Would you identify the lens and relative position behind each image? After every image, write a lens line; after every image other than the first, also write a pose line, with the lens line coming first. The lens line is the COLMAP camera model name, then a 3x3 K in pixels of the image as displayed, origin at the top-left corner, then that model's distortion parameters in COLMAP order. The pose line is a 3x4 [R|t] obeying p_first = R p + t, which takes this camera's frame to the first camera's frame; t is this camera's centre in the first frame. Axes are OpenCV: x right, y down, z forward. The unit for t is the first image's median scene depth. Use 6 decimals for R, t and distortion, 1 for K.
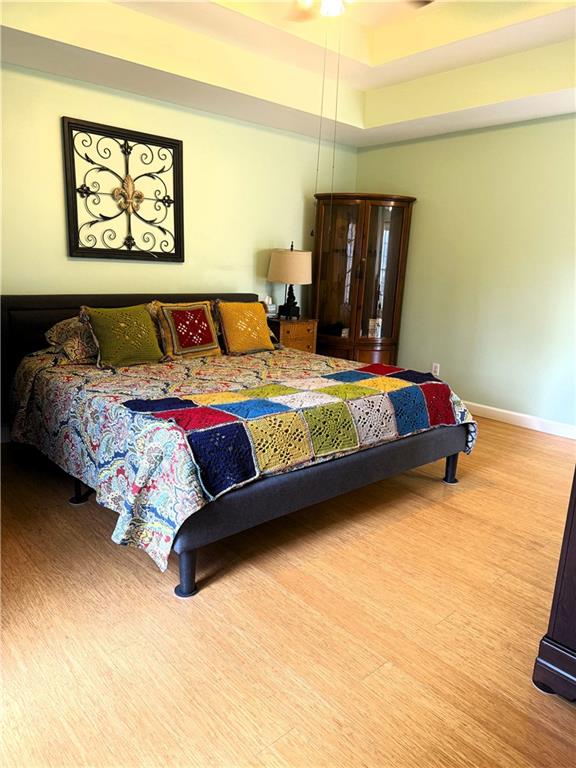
lens RADIAL K [[548.7, 0, 292.4], [0, 548.7, 378.6], [0, 0, 1]] dist [0.012186, -0.014391]
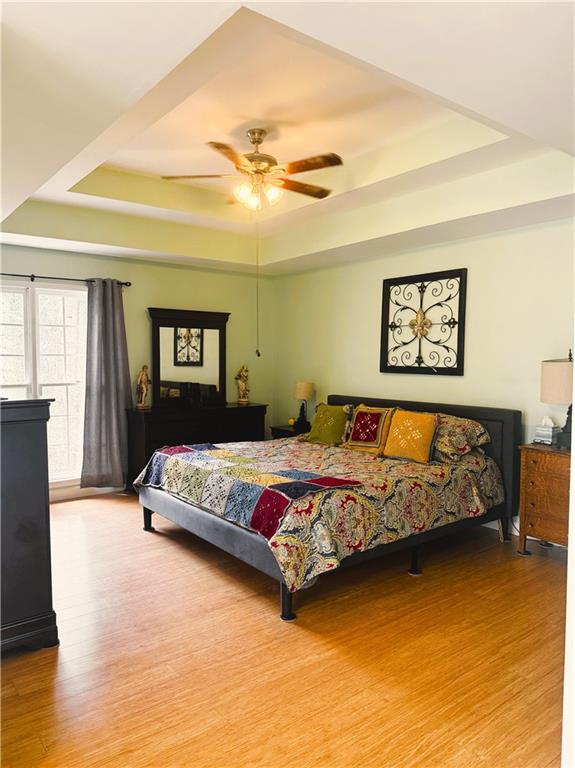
lens RADIAL K [[548.7, 0, 290.1], [0, 548.7, 391.0], [0, 0, 1]] dist [0.012186, -0.014391]
pose [[-0.078326, 0.023601, -0.996648, 0.954478], [-0.212295, 0.976395, 0.039806, -0.166639], [0.974061, 0.214702, -0.071467, 0.813374]]
